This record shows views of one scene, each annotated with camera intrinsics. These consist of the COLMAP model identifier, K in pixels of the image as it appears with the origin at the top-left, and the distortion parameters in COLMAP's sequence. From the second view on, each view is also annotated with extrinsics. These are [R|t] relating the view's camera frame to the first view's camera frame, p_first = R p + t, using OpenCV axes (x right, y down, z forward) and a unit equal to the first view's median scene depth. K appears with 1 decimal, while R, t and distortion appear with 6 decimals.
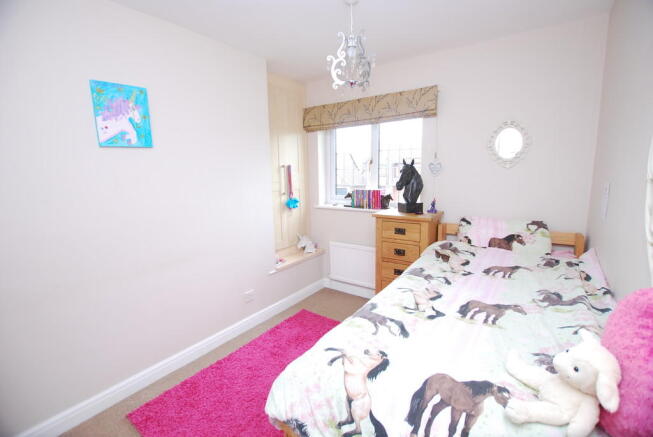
lens RADIAL K [[265.9, 0, 326.5], [0, 265.9, 218.5], [0, 0, 1]] dist [-0.000583, 0.000011]
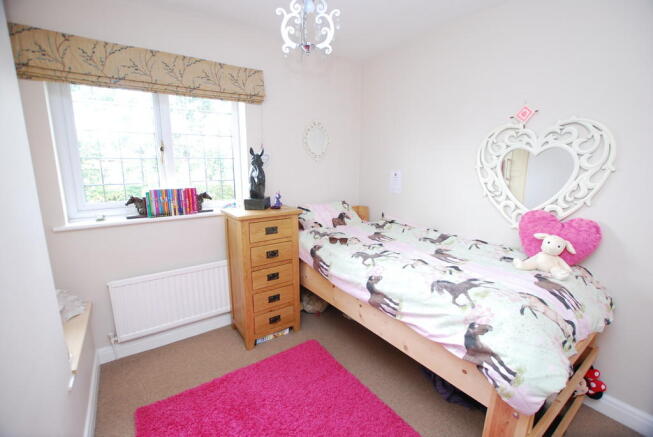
lens RADIAL K [[287.7, 0, 326.5], [0, 287.7, 218.5], [0, 0, 1]] dist [0.000242, -0.000026]
pose [[0.370424, -0.169410, 0.913283, -0.479194], [0.151494, 0.981081, 0.120541, -0.072971], [-0.916425, 0.093706, 0.389081, 0.410088]]
